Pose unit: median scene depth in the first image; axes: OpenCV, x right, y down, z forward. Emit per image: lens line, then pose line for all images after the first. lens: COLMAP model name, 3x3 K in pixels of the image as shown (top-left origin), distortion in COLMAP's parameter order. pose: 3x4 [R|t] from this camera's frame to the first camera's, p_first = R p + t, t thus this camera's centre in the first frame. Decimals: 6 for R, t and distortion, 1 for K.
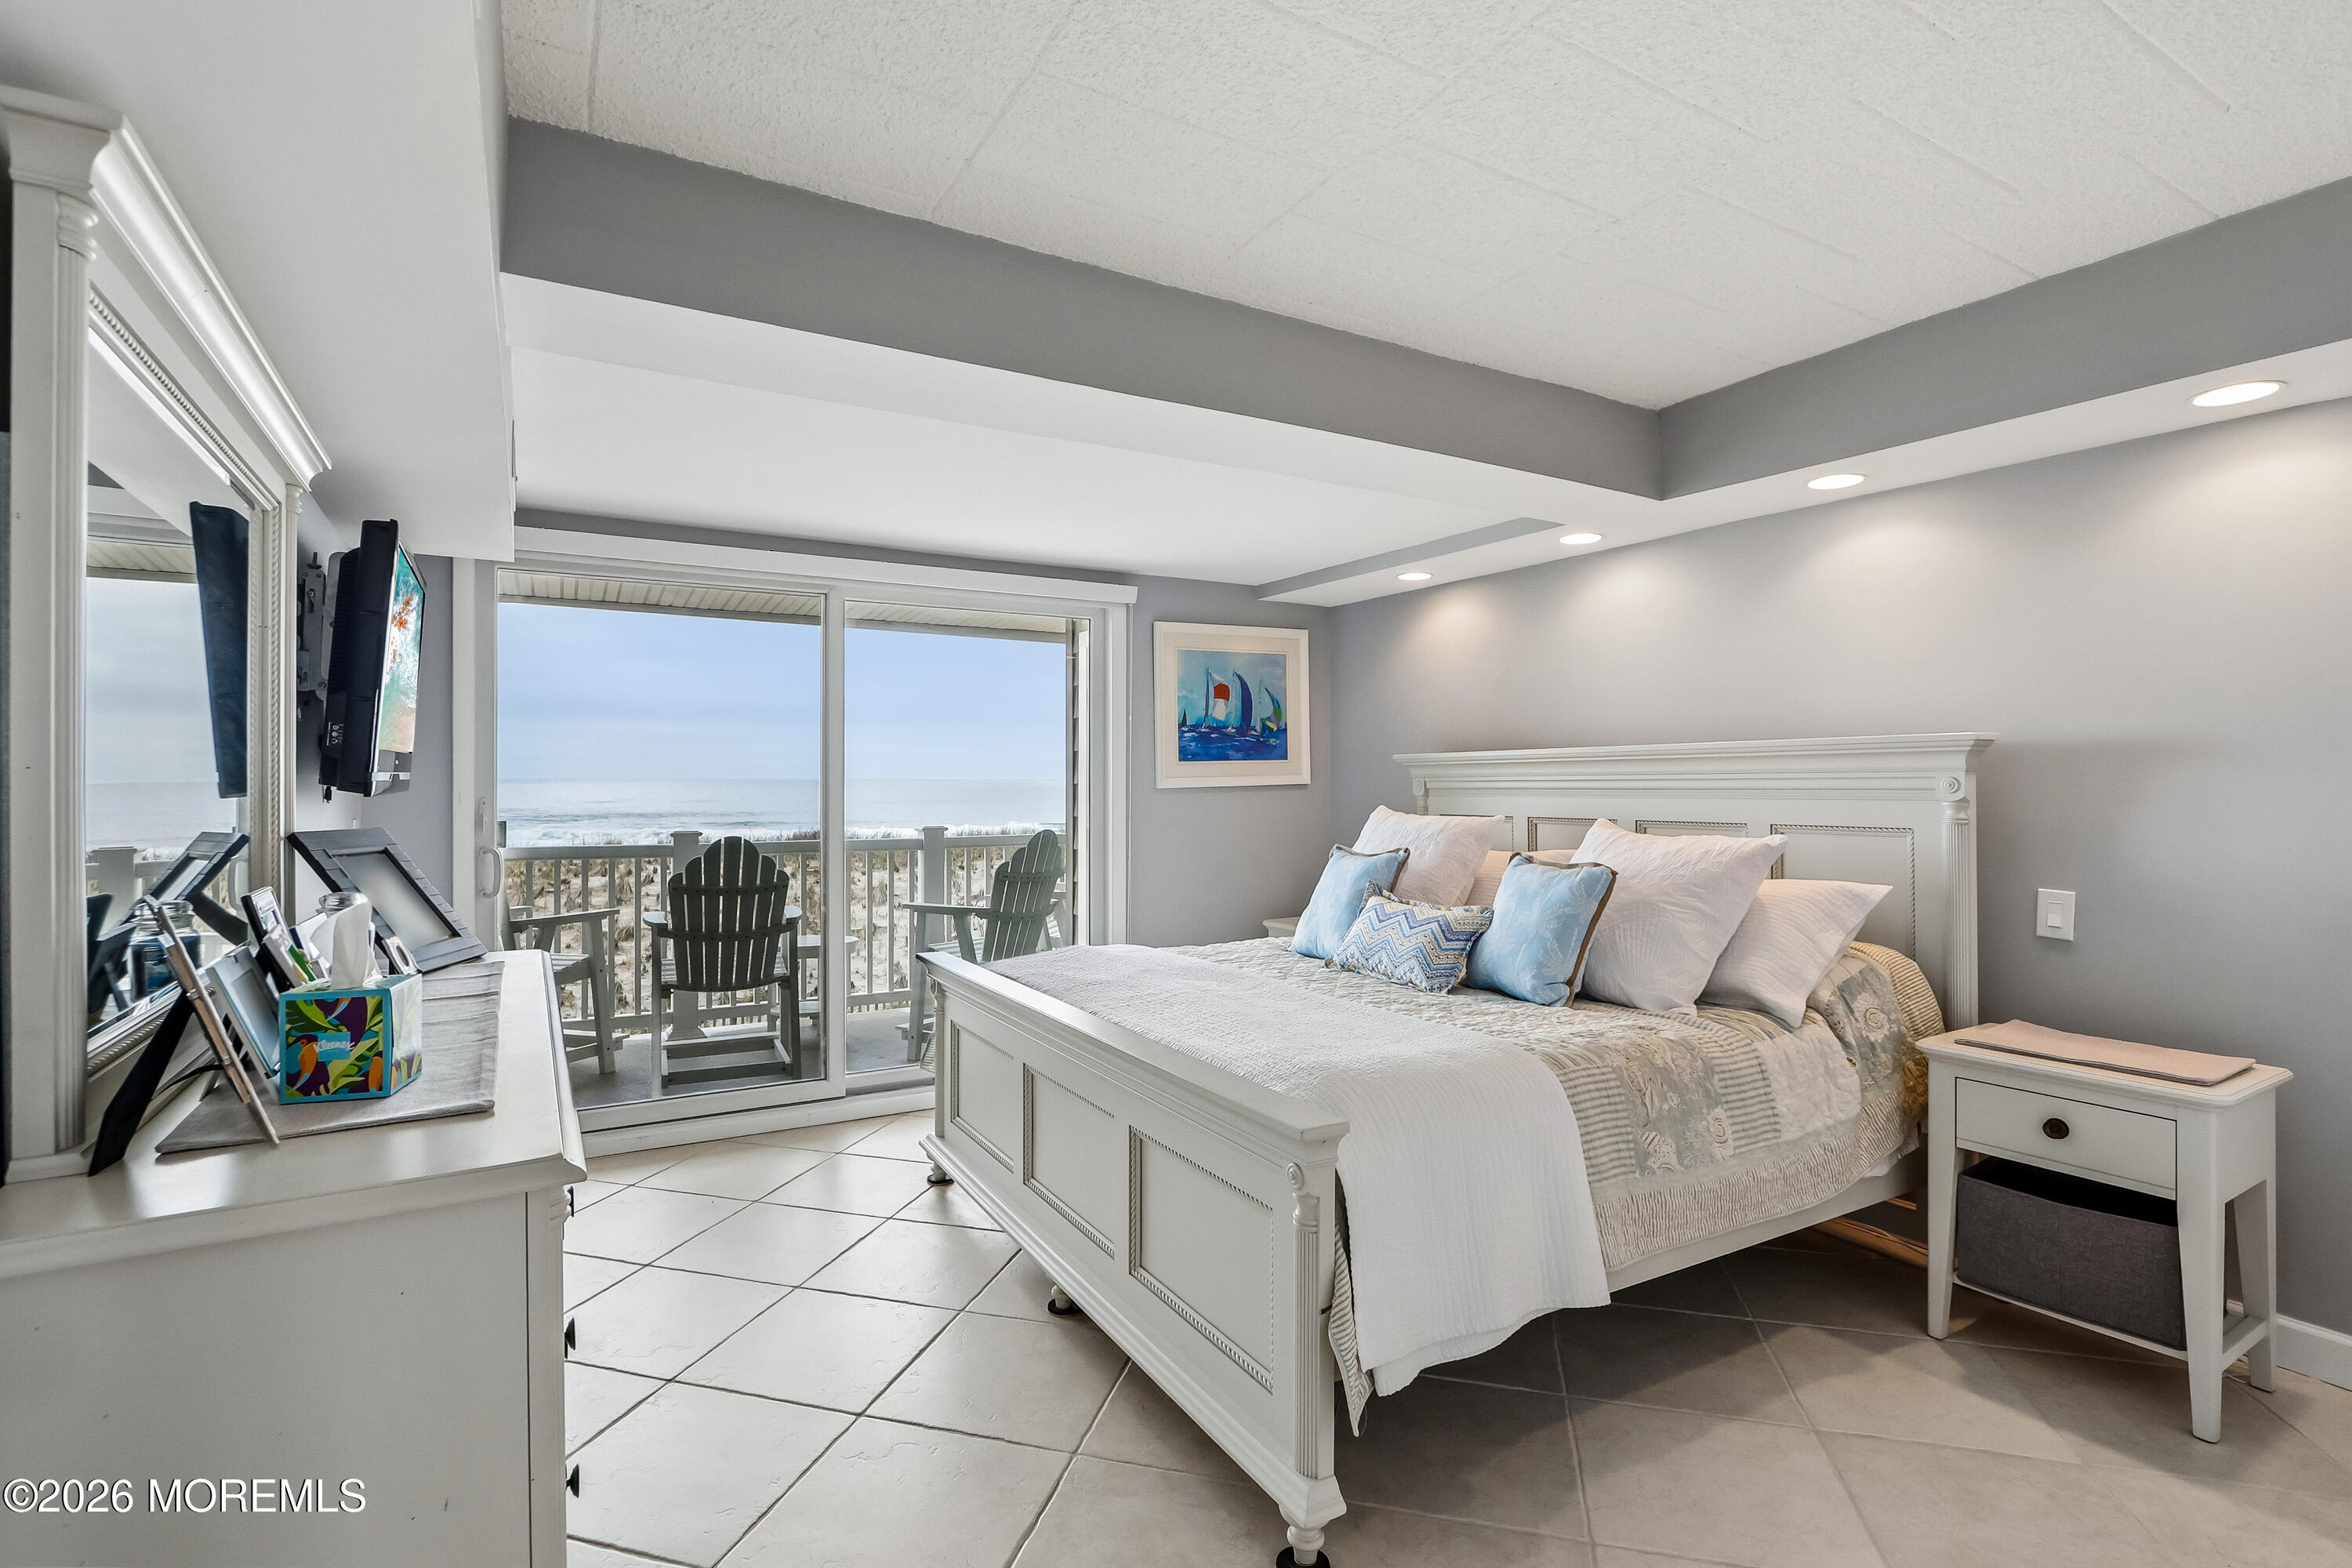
lens RADIAL K [[1090.8, 0, 1170.7], [0, 1090.8, 760.9], [0, 0, 1]] dist [-0.019704, 0.000238]
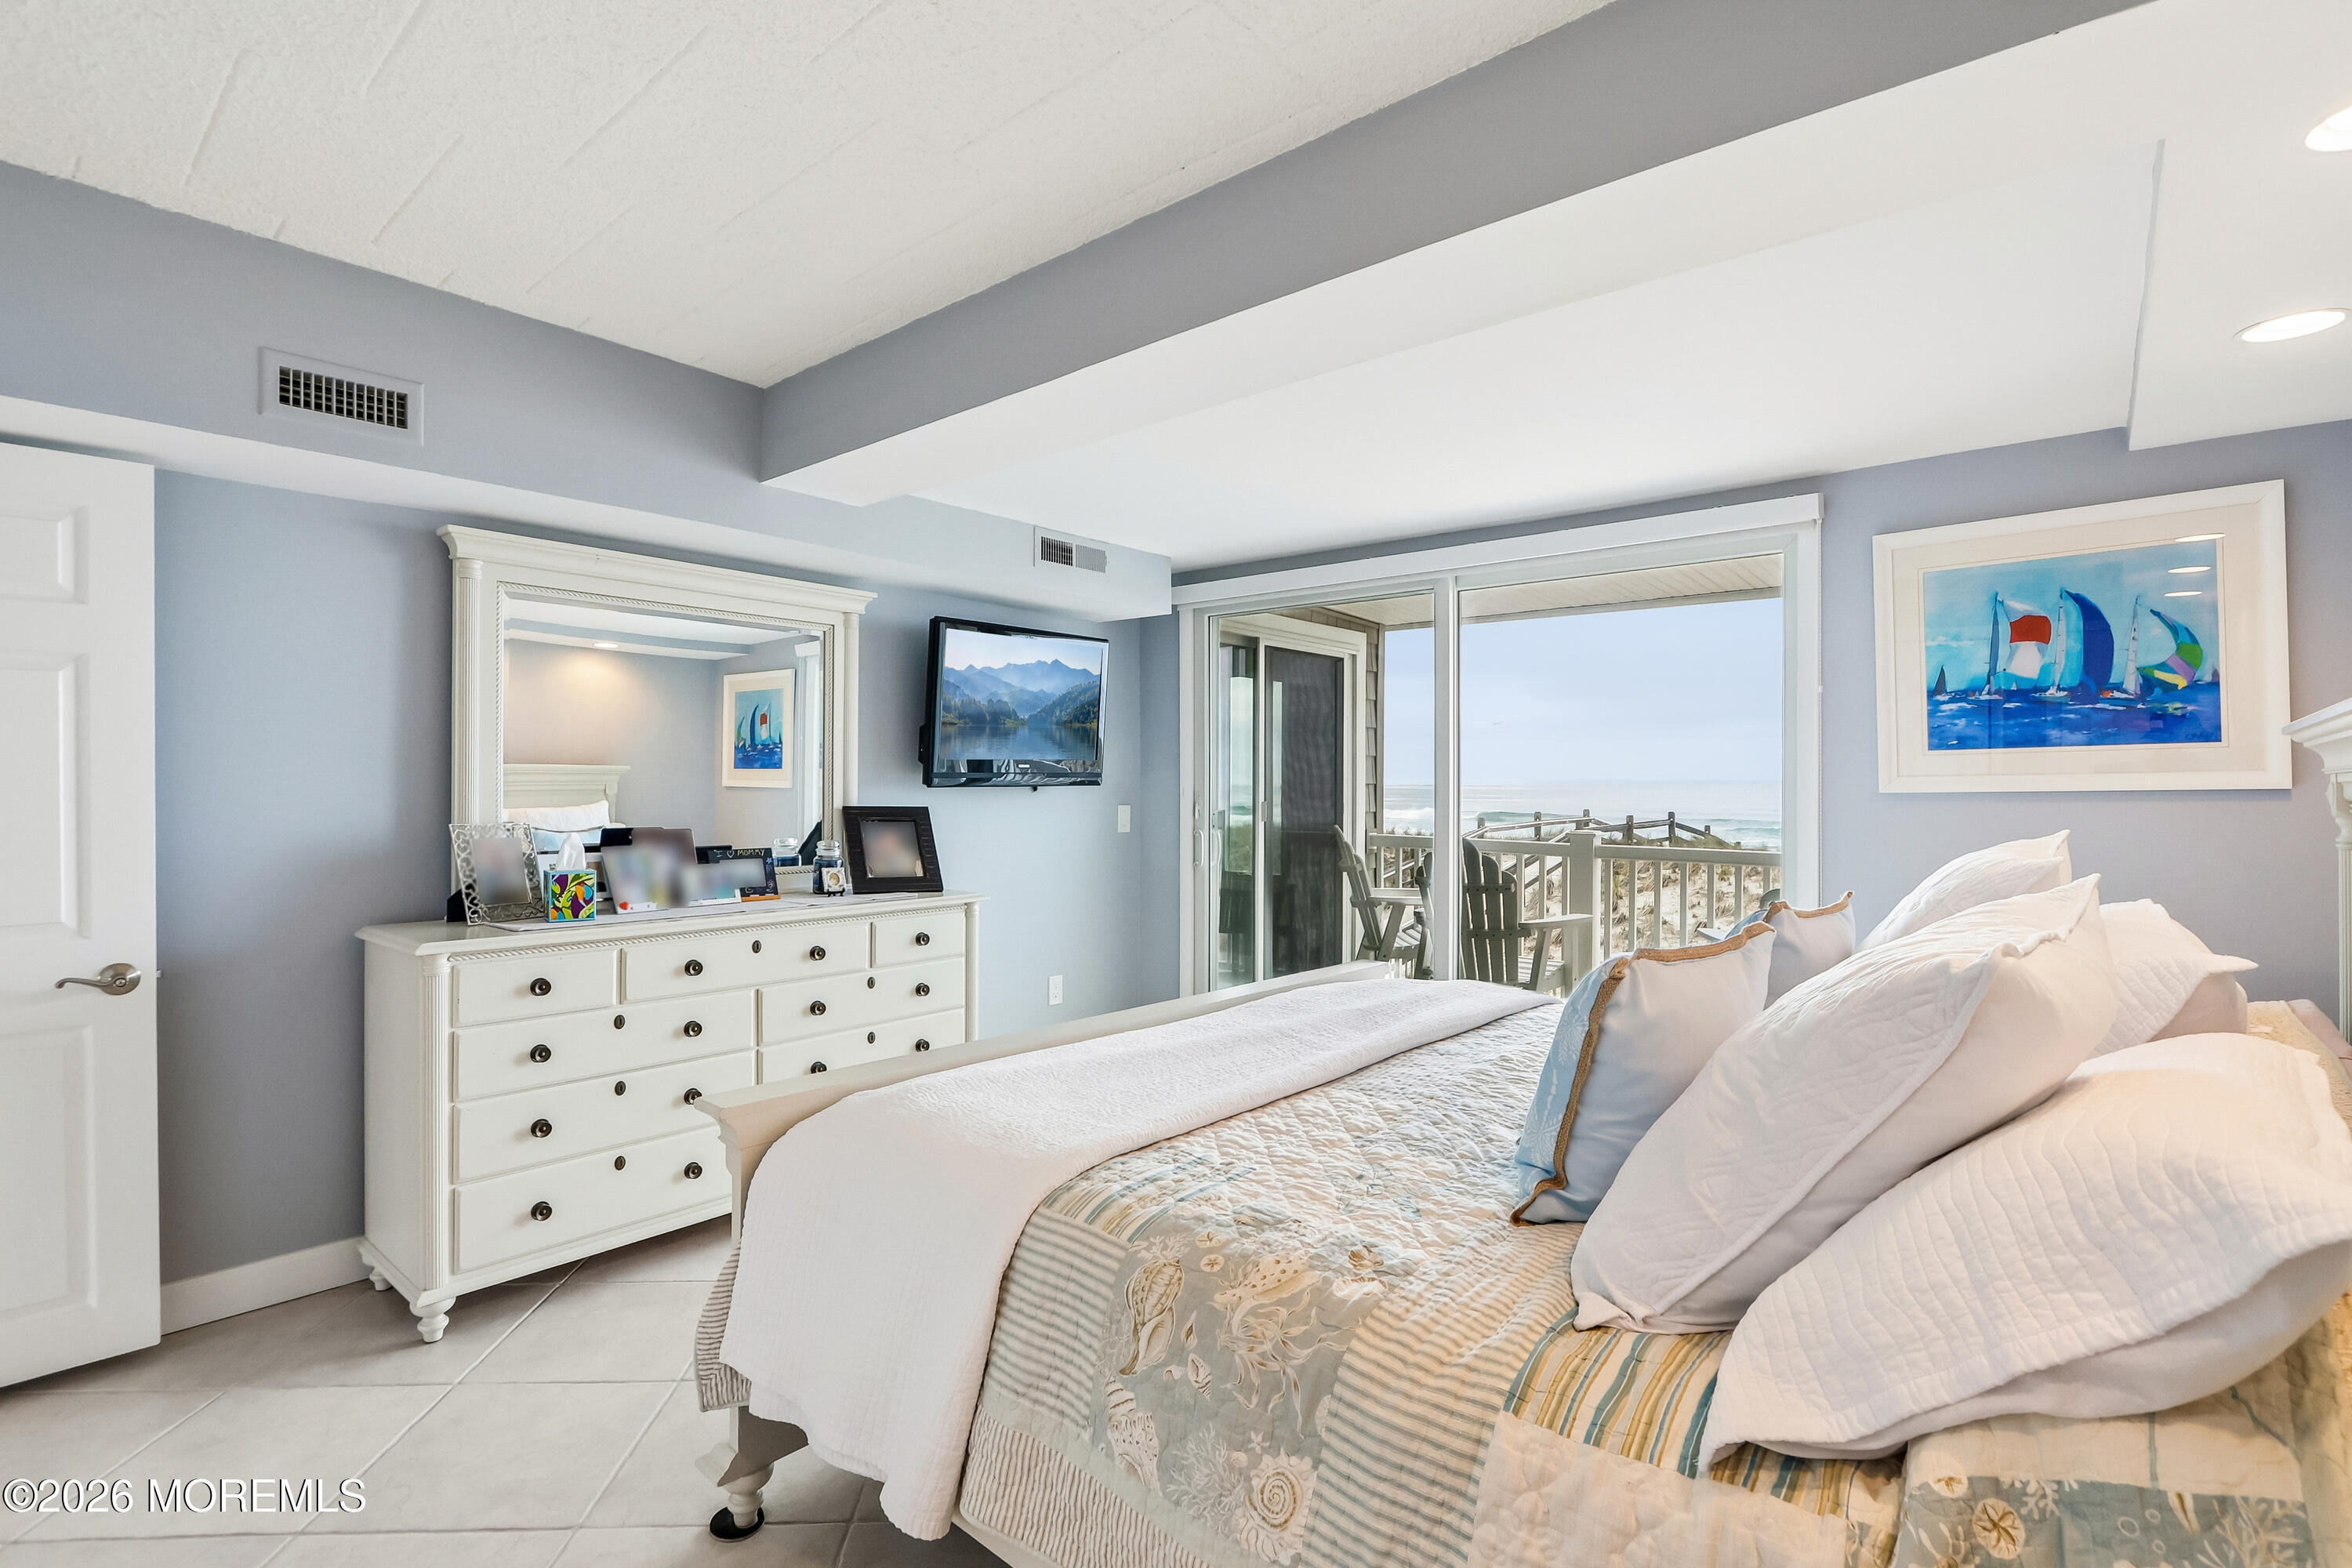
lens RADIAL K [[1099.7, 0, 1176.0], [0, 1099.7, 784.0], [0, 0, 1]] dist [-0.018048, 0.000414]
pose [[0.322490, 0.003111, -0.946568, 0.451548], [0.013539, 0.999877, 0.007899, 0.008556], [0.946476, -0.015363, 0.322408, 0.381792]]
